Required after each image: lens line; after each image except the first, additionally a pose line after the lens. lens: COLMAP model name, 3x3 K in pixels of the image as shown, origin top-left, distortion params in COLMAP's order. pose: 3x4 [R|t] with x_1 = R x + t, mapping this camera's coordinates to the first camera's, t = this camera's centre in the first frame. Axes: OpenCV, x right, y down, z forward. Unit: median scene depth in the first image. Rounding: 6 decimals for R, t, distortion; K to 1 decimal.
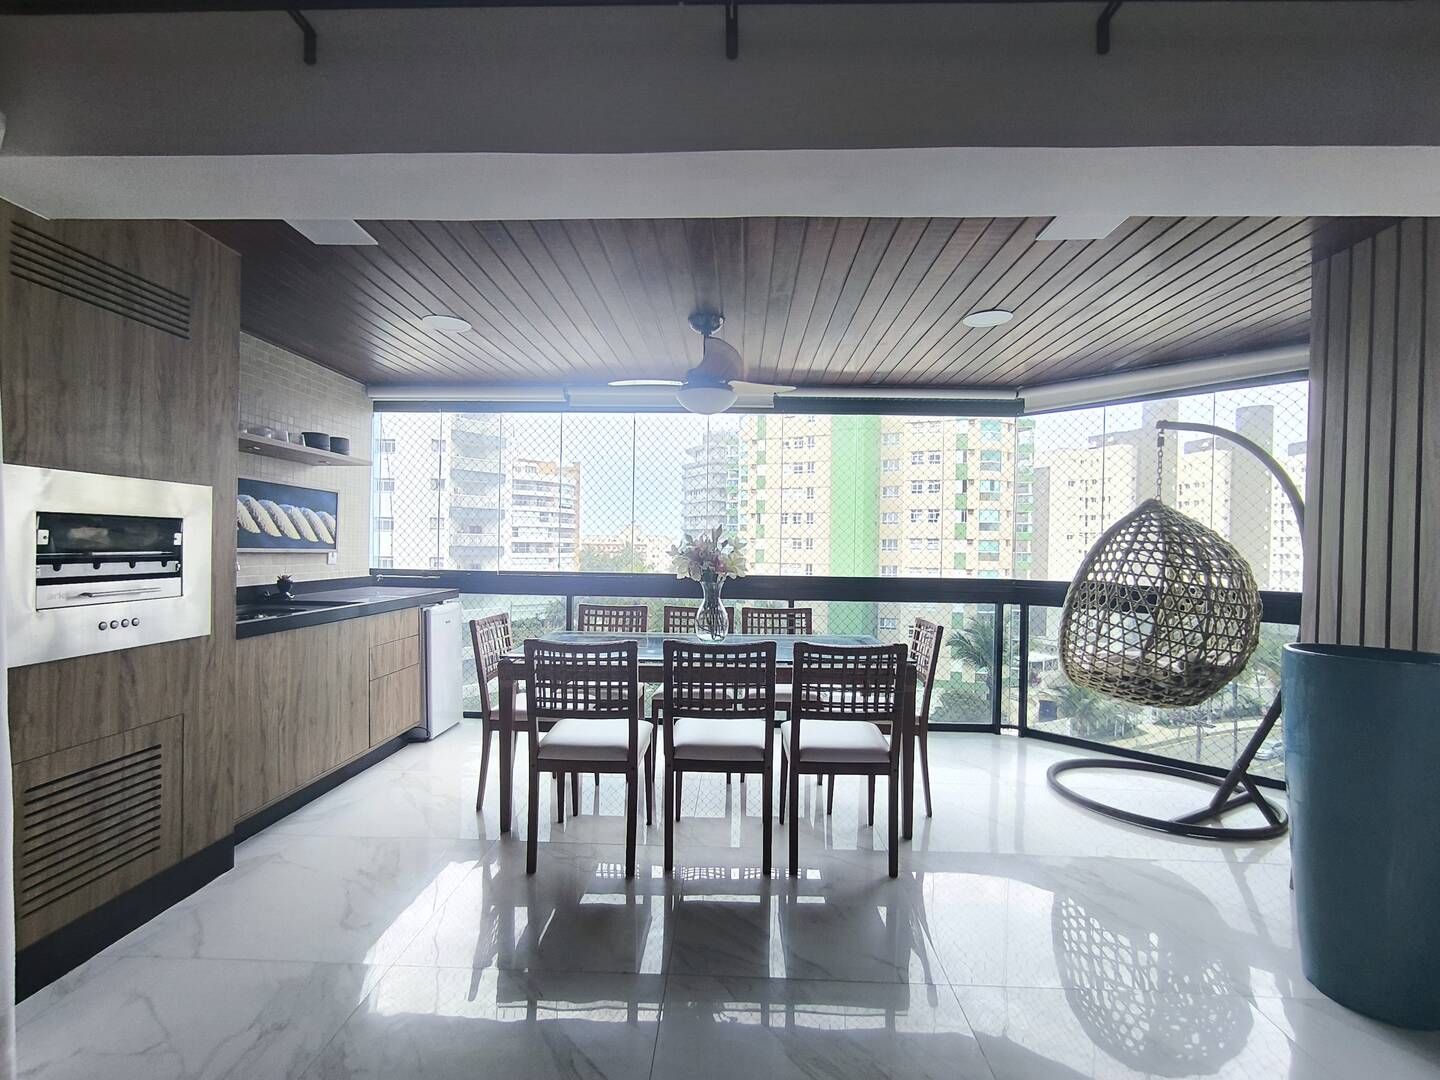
lens RADIAL K [[646.0, 0, 715.5], [0, 646.0, 548.8], [0, 0, 1]] dist [-0.004102, 0.000280]
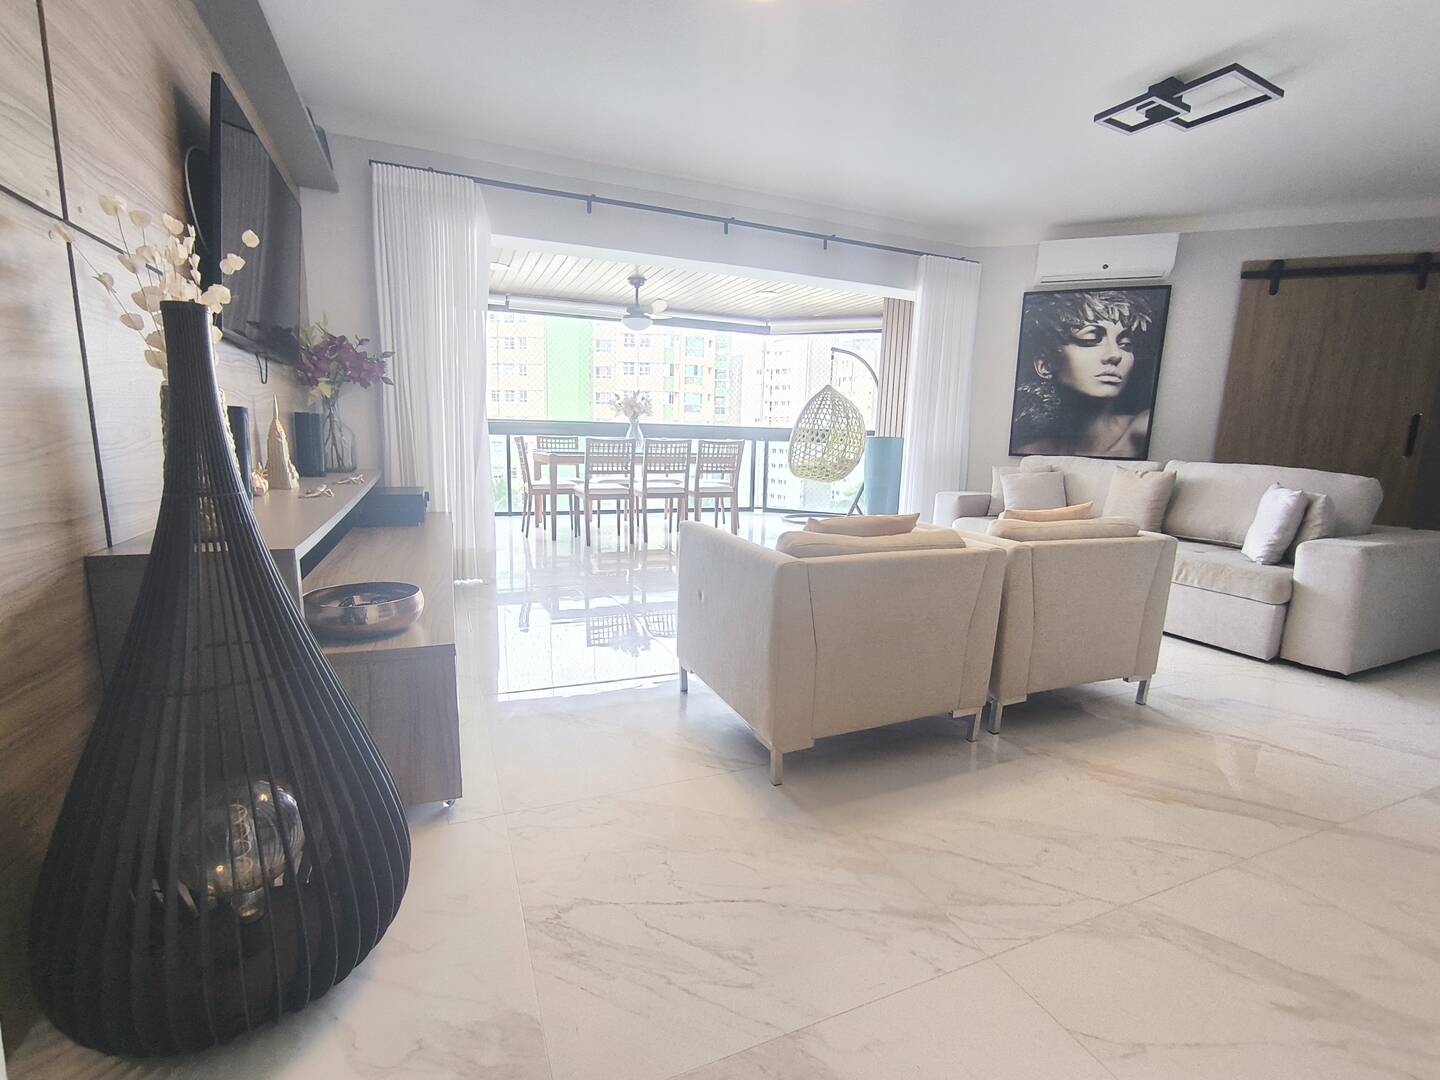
lens RADIAL K [[646.0, 0, 715.5], [0, 646.0, 548.8], [0, 0, 1]] dist [-0.004102, 0.000280]
pose [[0.902286, -0.070802, 0.425286, -0.697327], [-0.007089, 0.983854, 0.178832, 0.088741], [-0.431081, -0.164372, 0.887216, -0.948280]]
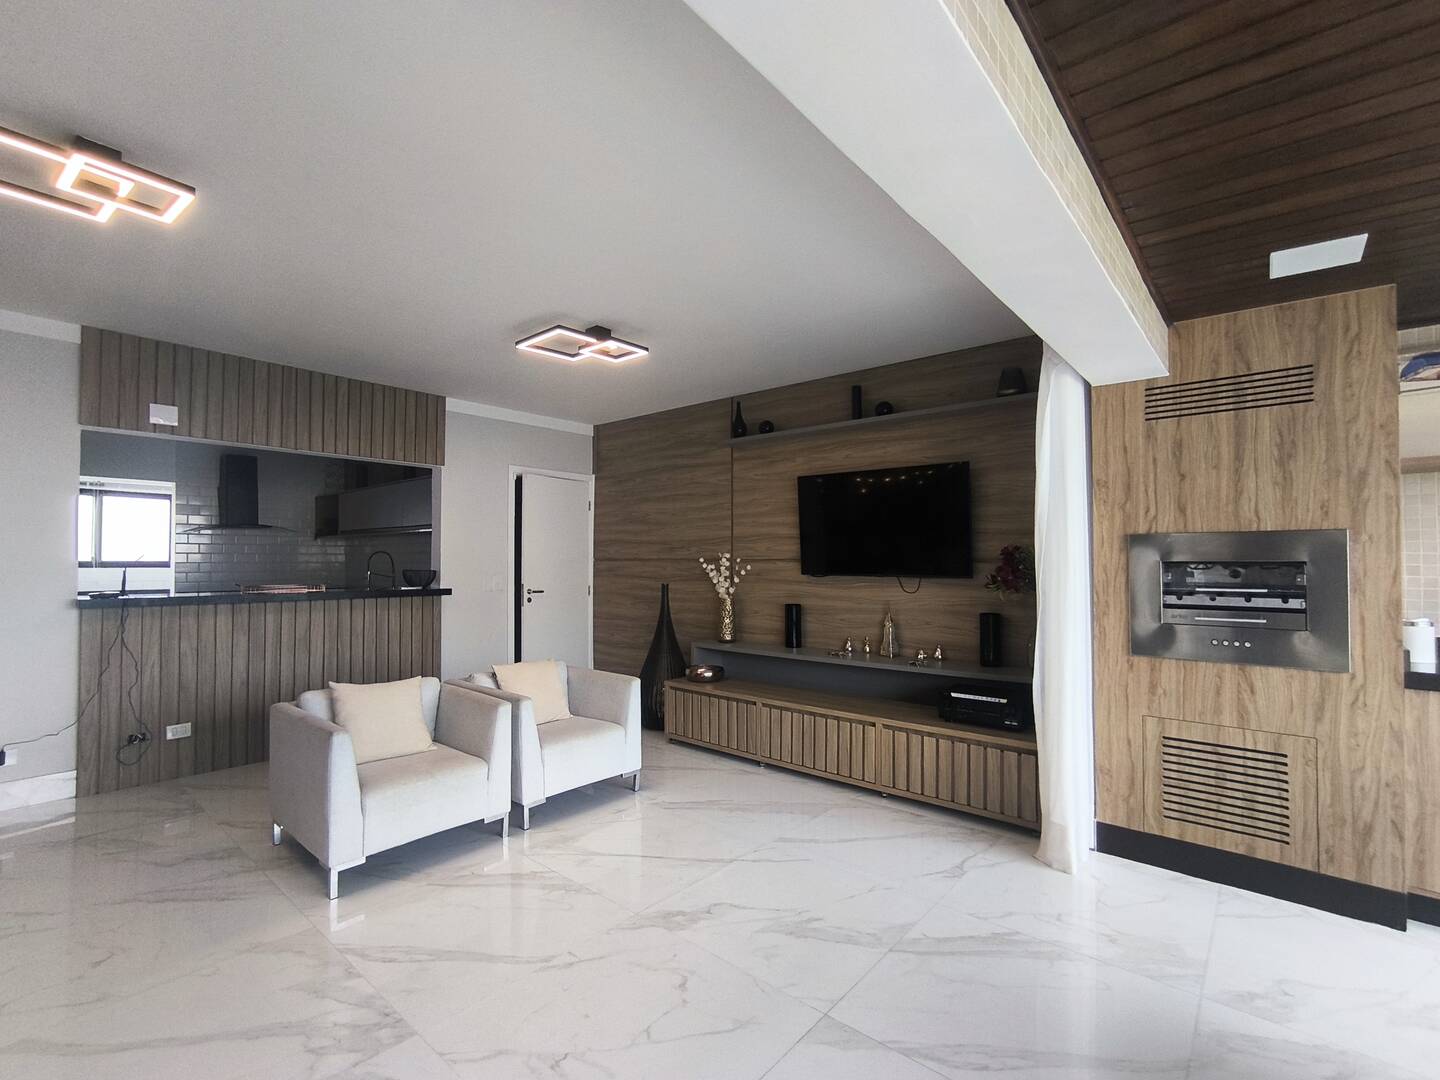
lens RADIAL K [[670.0, 0, 714.9], [0, 670.0, 546.1], [0, 0, 1]] dist [-0.002452, 0.000470]
pose [[-0.621033, -0.029234, -0.783239, 0.535332], [-0.014503, 0.999562, -0.025810, -0.021430], [0.783650, -0.004670, -0.621185, 0.670358]]
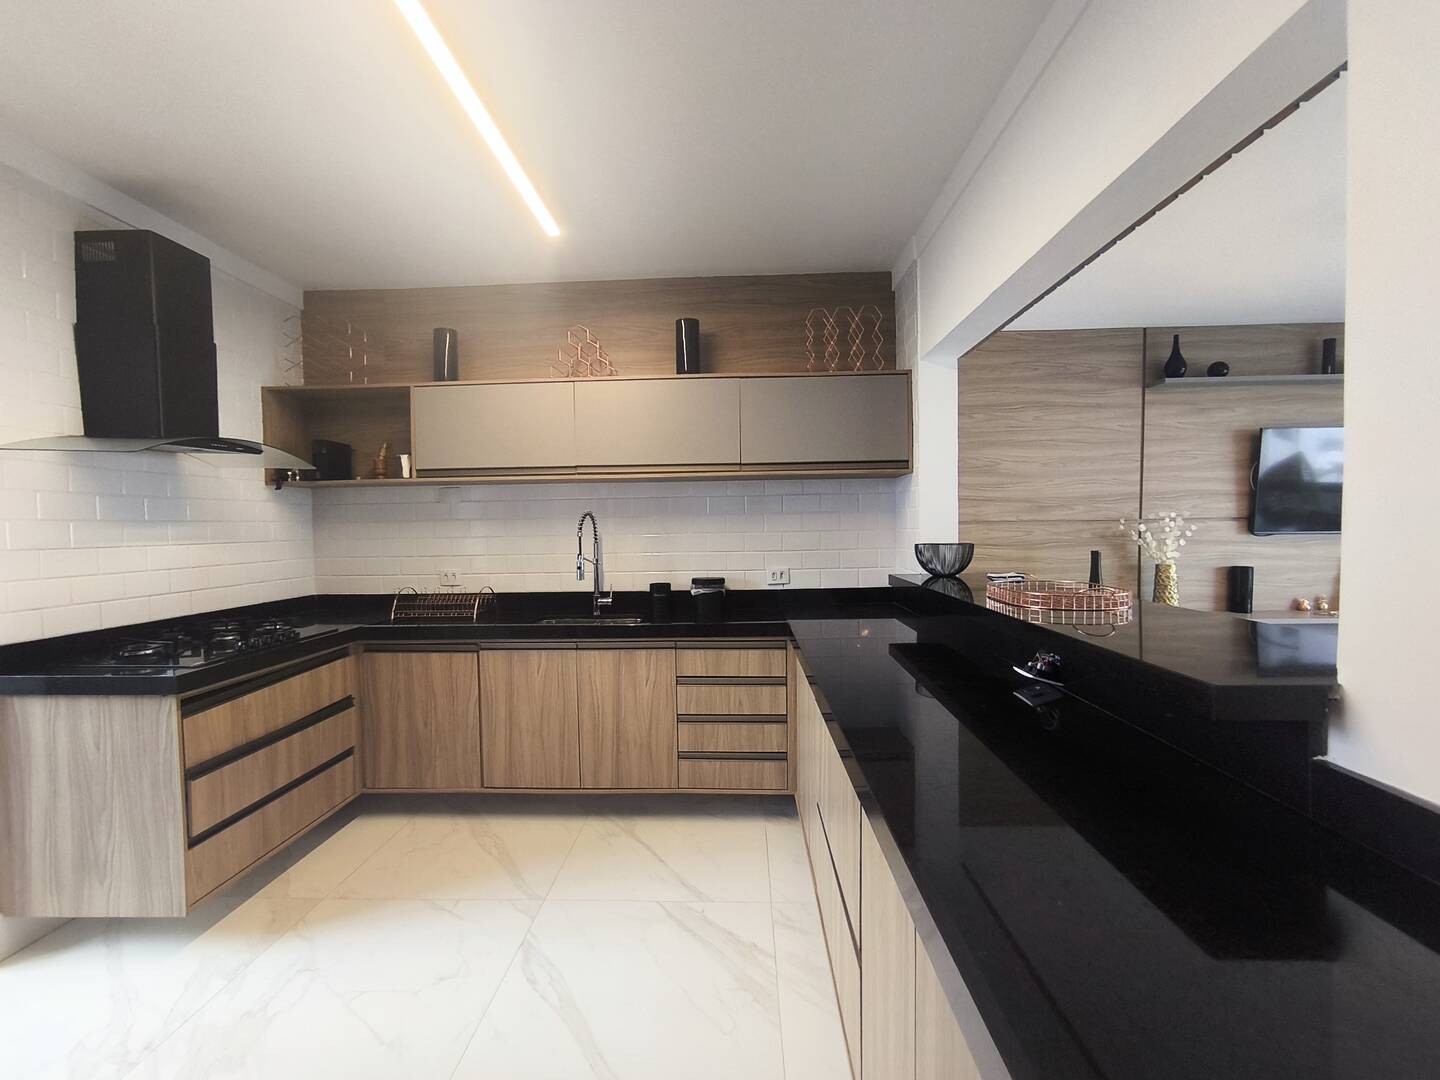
lens RADIAL K [[670.0, 0, 714.9], [0, 670.0, 546.1], [0, 0, 1]] dist [-0.002452, 0.000470]
pose [[-0.004869, 0.013960, -0.999891, 0.646286], [0.007839, 0.999872, 0.013921, -0.001239], [0.999957, -0.007771, -0.004977, -1.338828]]
